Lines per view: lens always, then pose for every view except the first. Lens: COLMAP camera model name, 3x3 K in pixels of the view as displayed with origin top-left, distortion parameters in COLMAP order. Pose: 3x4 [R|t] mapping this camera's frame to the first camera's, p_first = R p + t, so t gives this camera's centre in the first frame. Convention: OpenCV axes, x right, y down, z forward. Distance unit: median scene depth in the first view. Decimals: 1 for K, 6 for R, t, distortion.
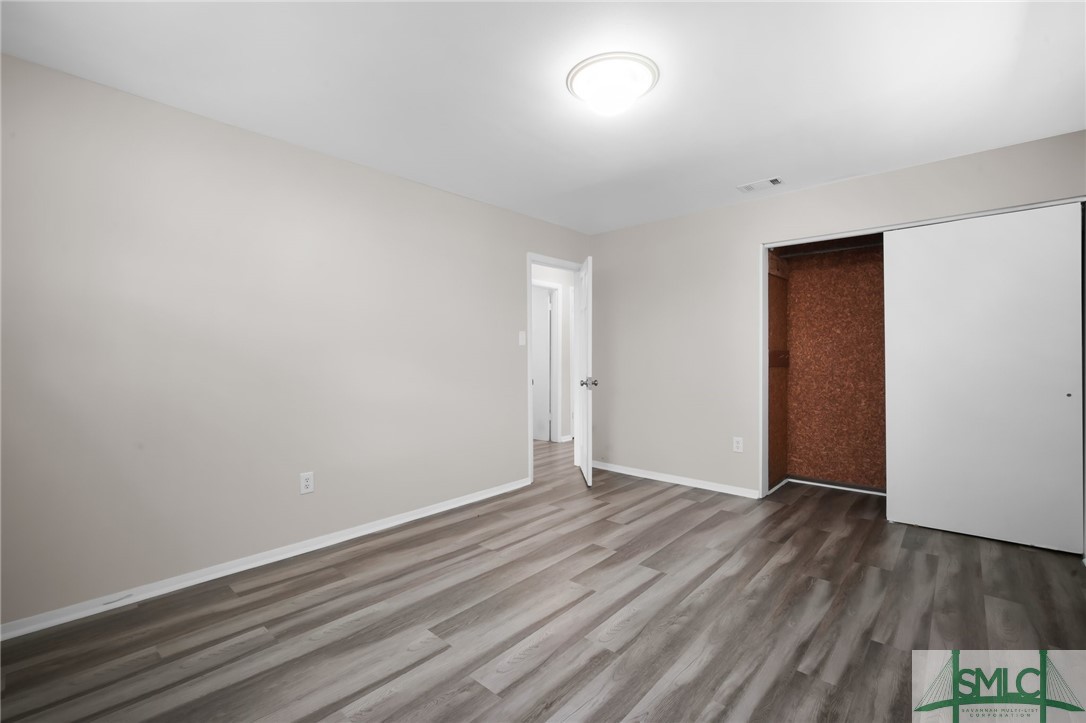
lens RADIAL K [[476.5, 0, 544.7], [0, 476.5, 355.7], [0, 0, 1]] dist [-0.009107, 0.001843]
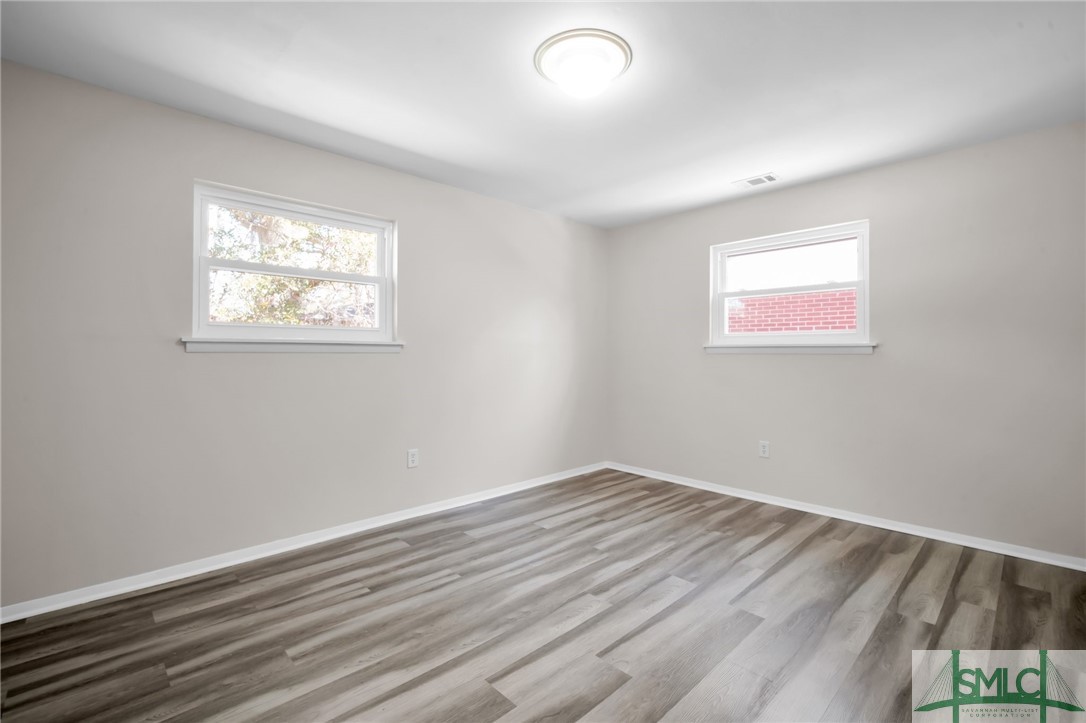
lens RADIAL K [[476.5, 0, 542.6], [0, 476.5, 356.1], [0, 0, 1]] dist [-0.009107, 0.001843]
pose [[-0.996666, -0.001659, 0.081569, 0.152477], [-0.000840, 0.999949, 0.010069, -0.004933], [-0.081582, 0.009967, -0.996617, 2.053653]]
